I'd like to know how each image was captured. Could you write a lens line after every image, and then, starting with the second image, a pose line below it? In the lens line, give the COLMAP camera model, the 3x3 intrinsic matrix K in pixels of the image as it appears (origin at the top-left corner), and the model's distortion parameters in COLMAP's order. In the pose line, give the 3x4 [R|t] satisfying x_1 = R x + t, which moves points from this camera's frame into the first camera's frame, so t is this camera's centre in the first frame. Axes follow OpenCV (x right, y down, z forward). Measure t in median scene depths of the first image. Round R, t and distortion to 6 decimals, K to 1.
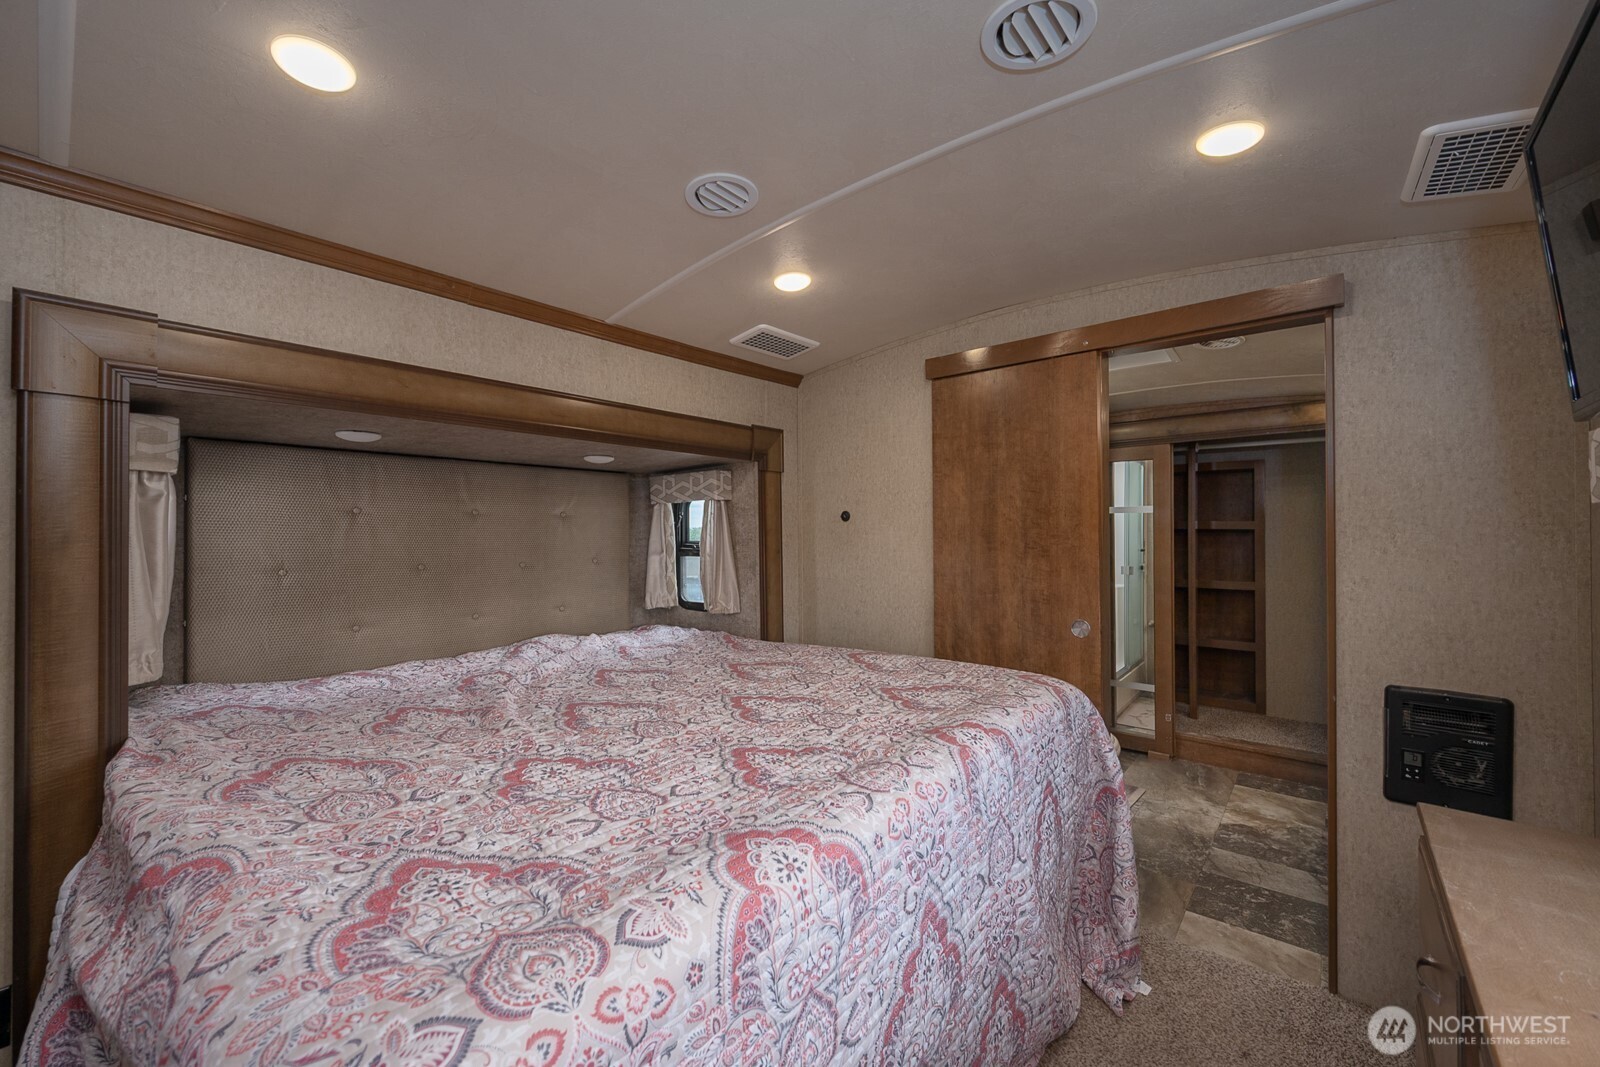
lens RADIAL K [[660.1, 0, 792.5], [0, 660.1, 532.0], [0, 0, 1]] dist [-0.004668, -0.000530]
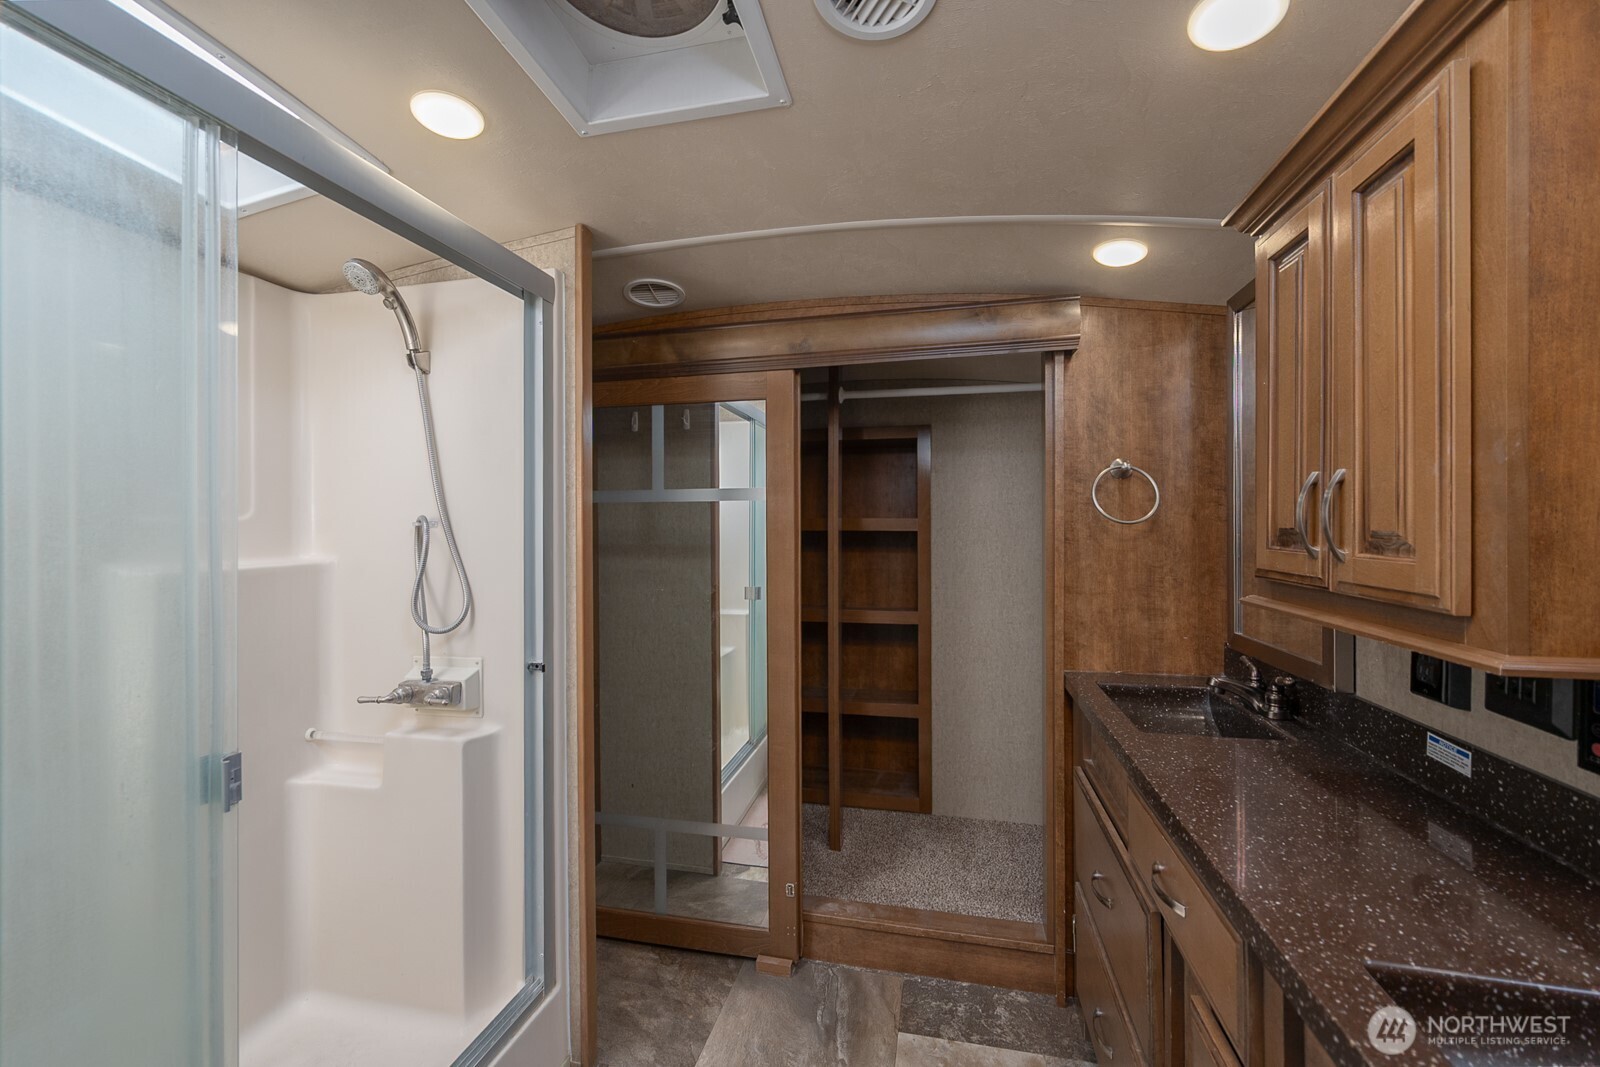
lens RADIAL K [[660.1, 0, 815.8], [0, 660.1, 529.6], [0, 0, 1]] dist [-0.004668, -0.000530]
pose [[0.879280, -0.003446, 0.476294, 0.309267], [-0.000661, 0.999964, 0.008454, -0.010860], [-0.476306, -0.007748, 0.879246, 0.484123]]
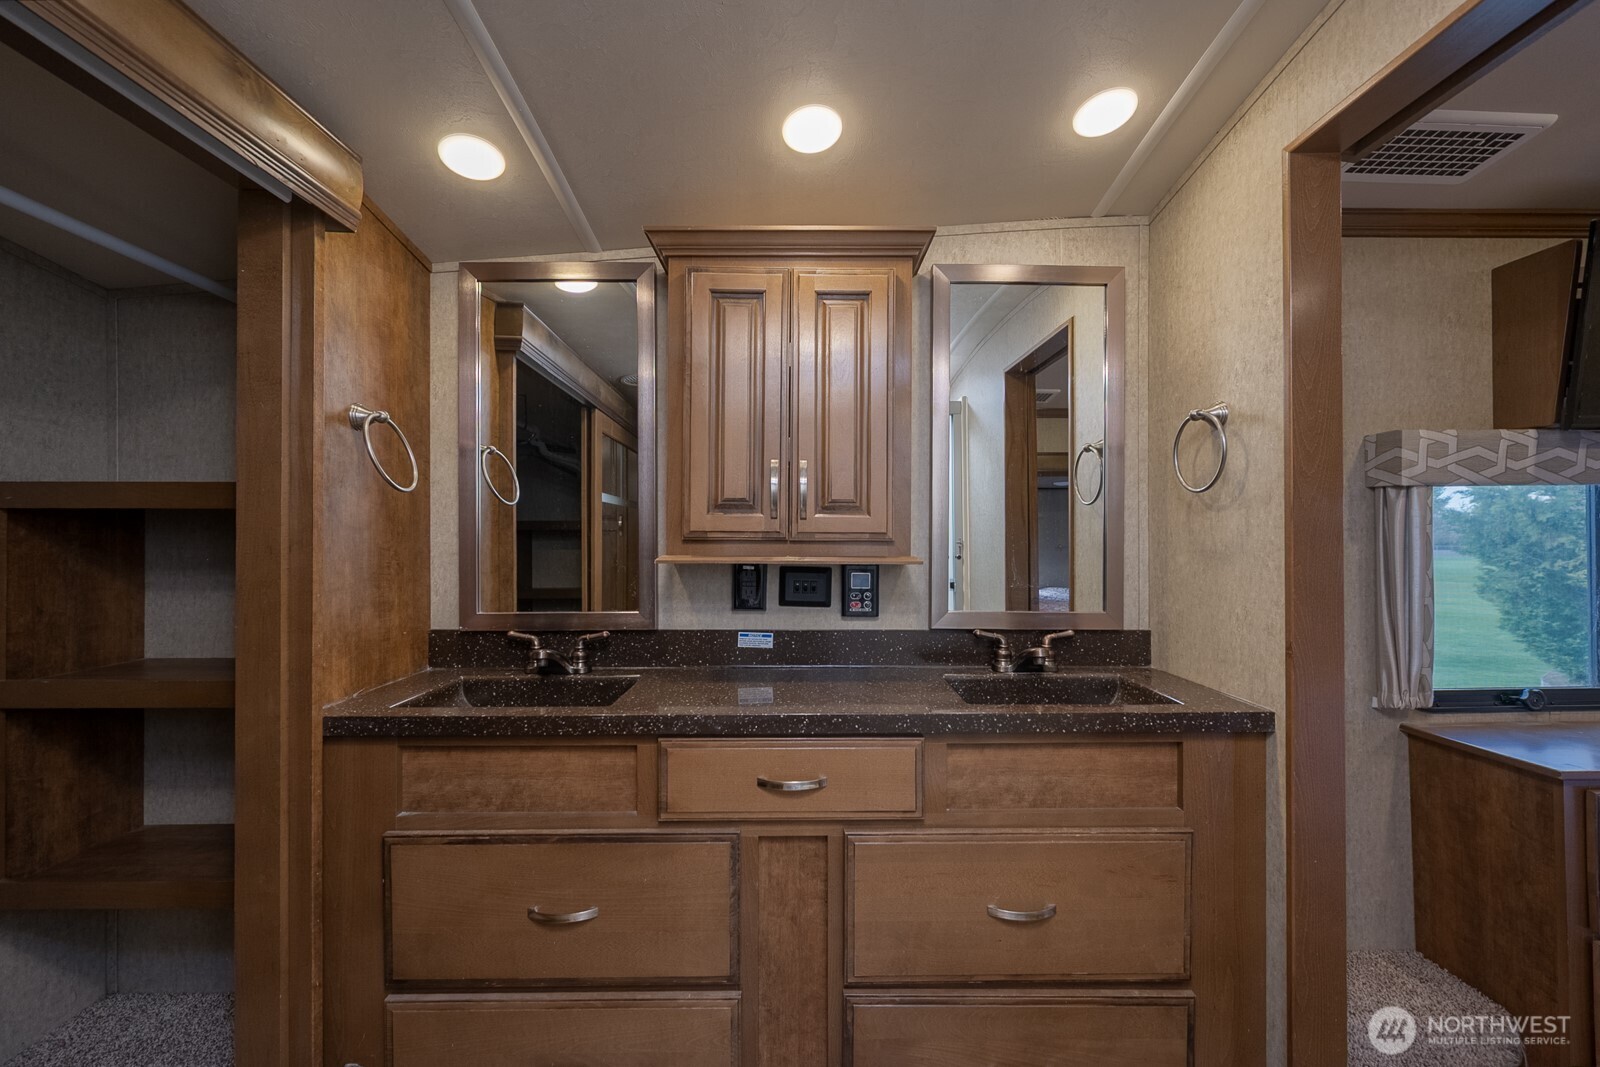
lens RADIAL K [[660.1, 0, 797.8], [0, 660.1, 537.8], [0, 0, 1]] dist [-0.004668, -0.000530]
pose [[-0.647039, 0.004448, 0.762444, 0.308647], [0.003109, 0.999990, -0.003196, 0.030175], [-0.762451, 0.000302, -0.647046, 1.063210]]
